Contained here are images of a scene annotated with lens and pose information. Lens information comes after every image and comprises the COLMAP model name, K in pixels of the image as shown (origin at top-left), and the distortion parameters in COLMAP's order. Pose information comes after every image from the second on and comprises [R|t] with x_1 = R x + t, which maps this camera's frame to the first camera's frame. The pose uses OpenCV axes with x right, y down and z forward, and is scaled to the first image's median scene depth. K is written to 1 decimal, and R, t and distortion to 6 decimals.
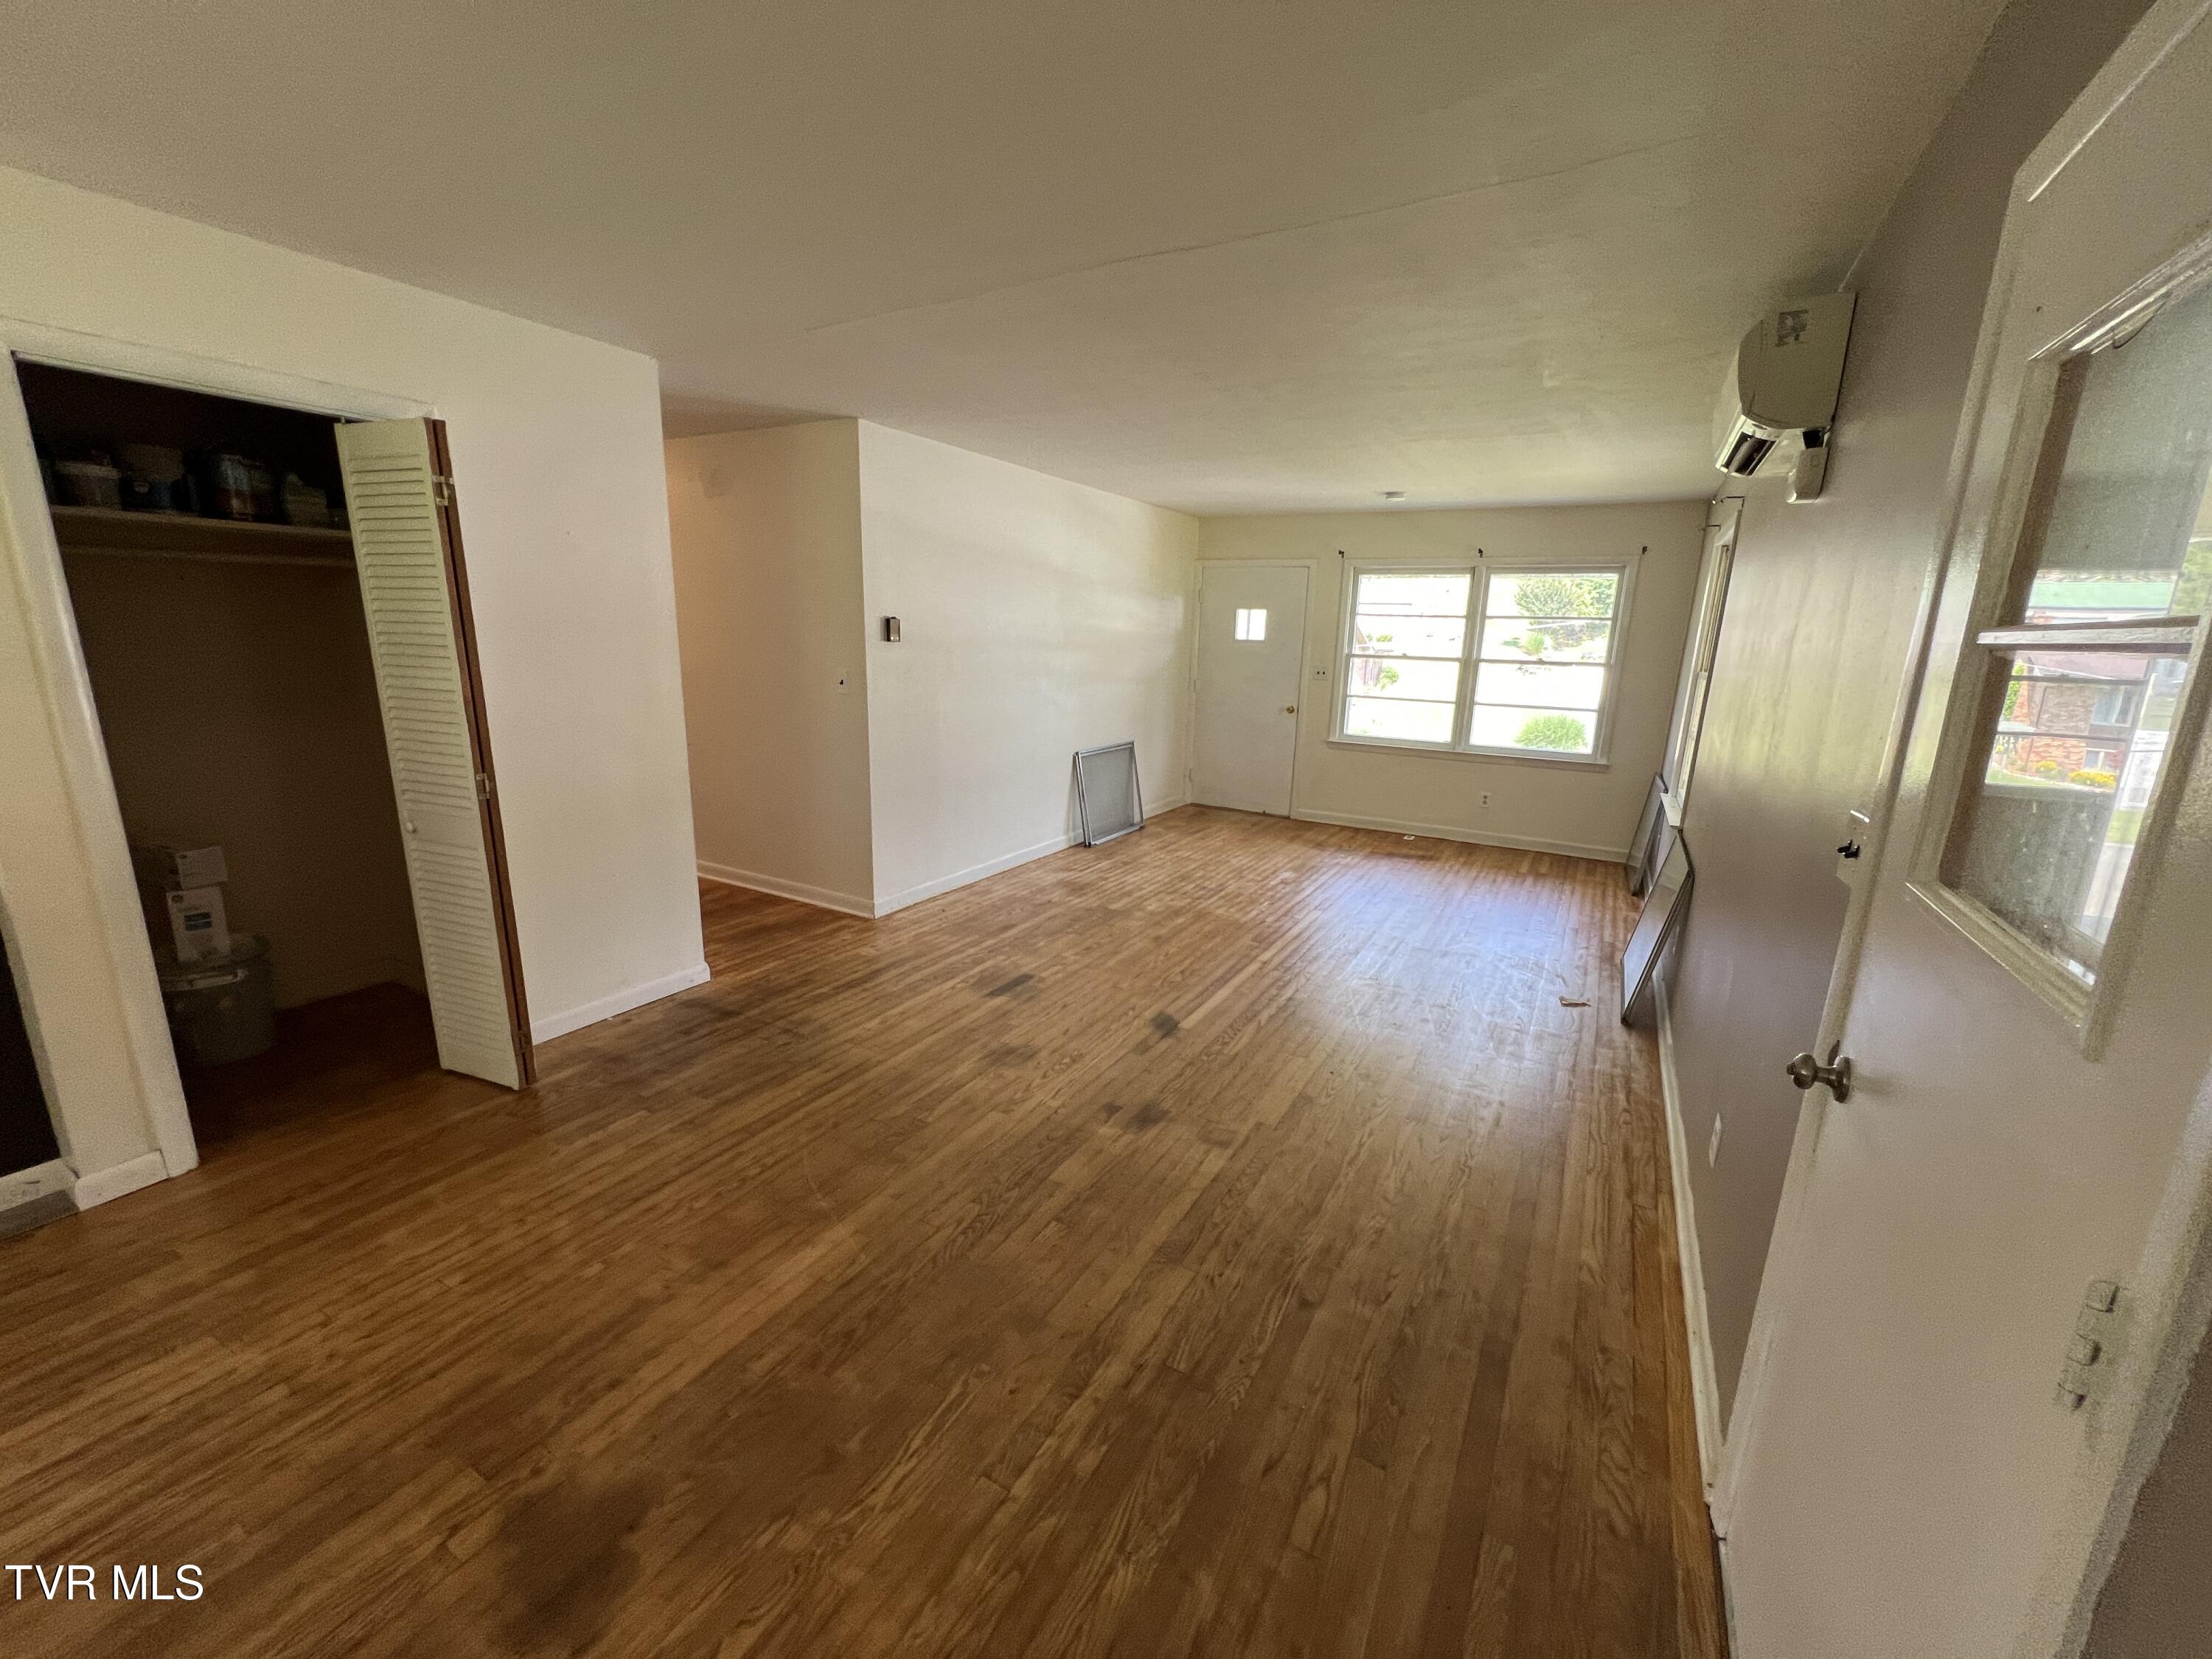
lens RADIAL K [[884.8, 0, 1110.2], [0, 884.8, 837.0], [0, 0, 1]] dist [0.000011, -0.000074]
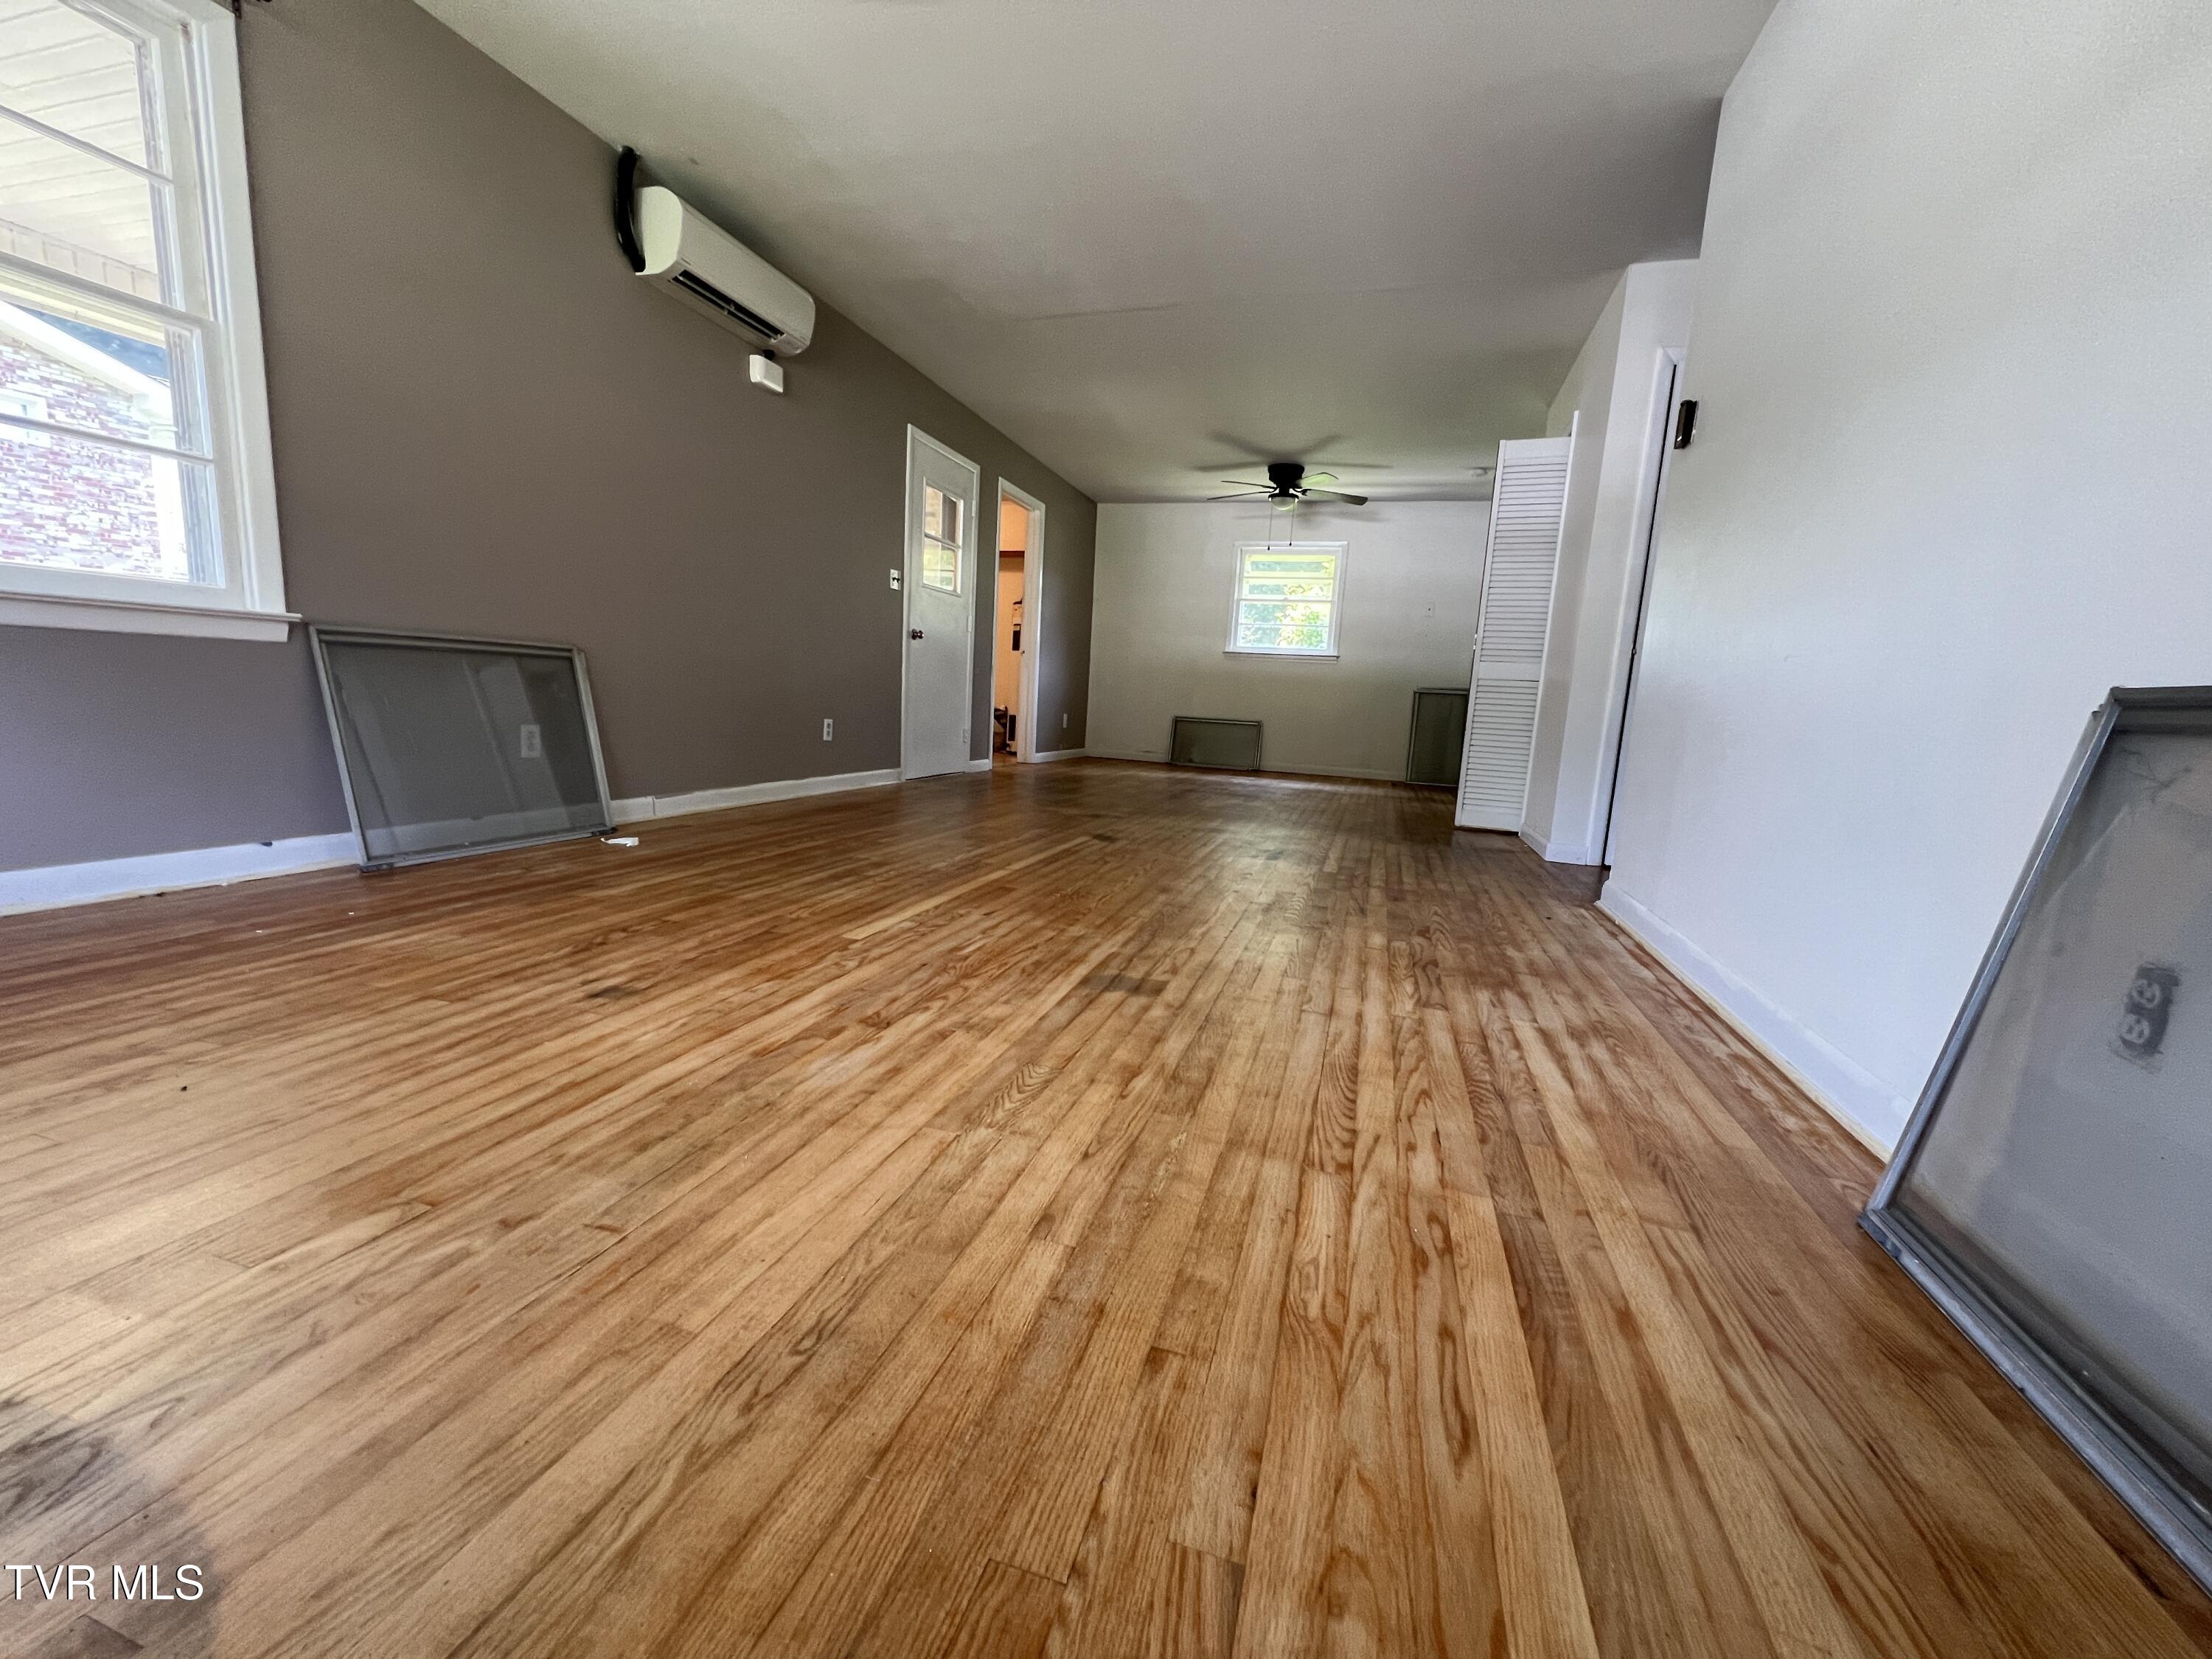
lens RADIAL K [[884.8, 0, 1110.1], [0, 884.8, 835.9], [0, 0, 1]] dist [0.000011, -0.000074]
pose [[-0.972109, -0.050788, -0.228964, 0.412269], [-0.133931, 0.921642, 0.364196, -0.255275], [0.192526, 0.384704, -0.902739, 2.682798]]
